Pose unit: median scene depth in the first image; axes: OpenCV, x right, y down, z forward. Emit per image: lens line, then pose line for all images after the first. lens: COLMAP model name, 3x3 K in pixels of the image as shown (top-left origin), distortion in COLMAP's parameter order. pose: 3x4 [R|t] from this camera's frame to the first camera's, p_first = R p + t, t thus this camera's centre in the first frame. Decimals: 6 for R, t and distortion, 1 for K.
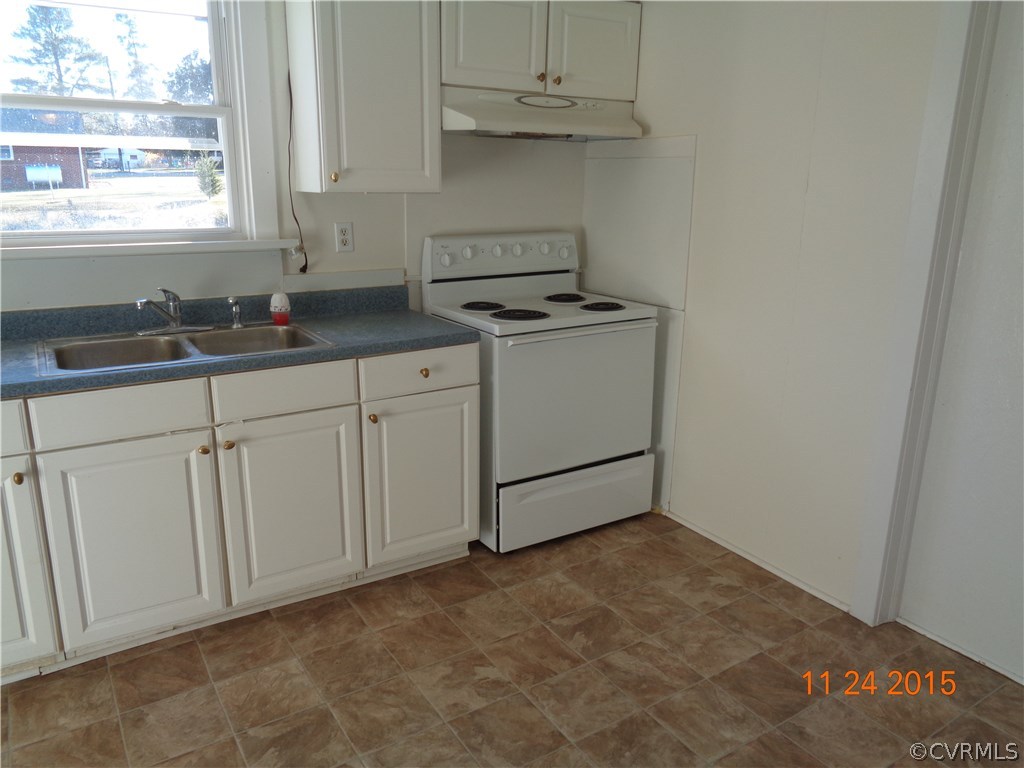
lens RADIAL K [[764.3, 0, 514.6], [0, 764.3, 379.2], [0, 0, 1]] dist [-0.008606, -0.001543]
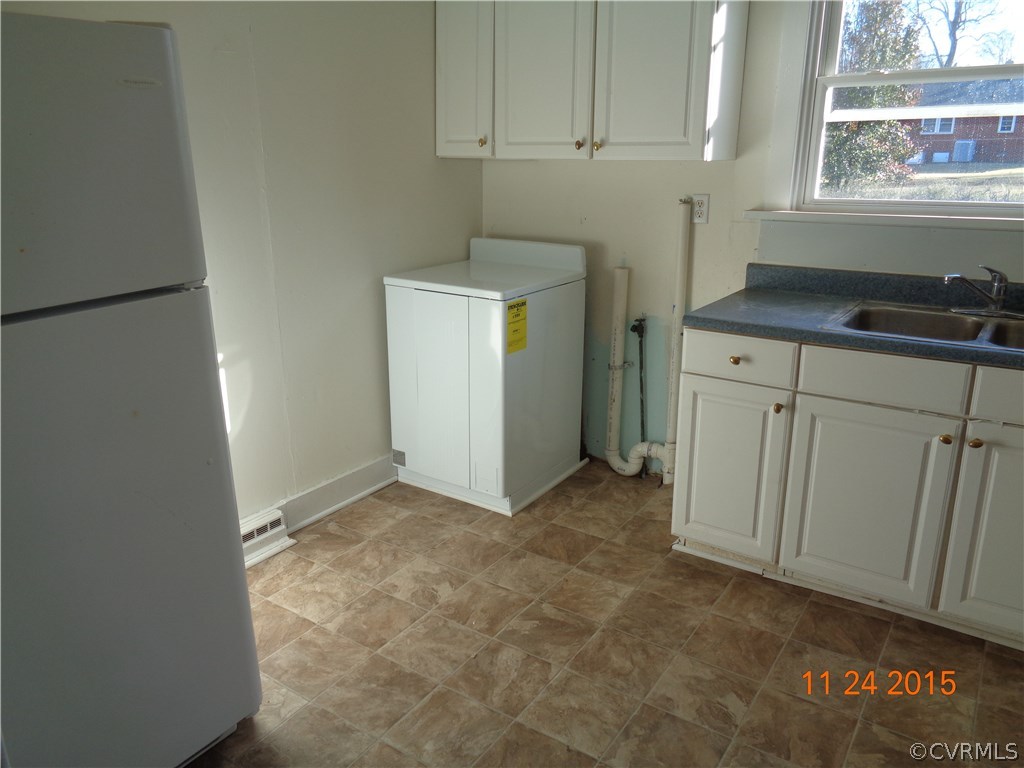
lens RADIAL K [[755.0, 0, 505.1], [0, 755.0, 385.5], [0, 0, 1]] dist [-0.028247, -0.000809]
pose [[0.368309, 0.257951, -0.893202, 0.211499], [-0.212963, 0.958602, 0.189023, -0.031883], [0.904984, 0.120599, 0.407996, 0.135058]]
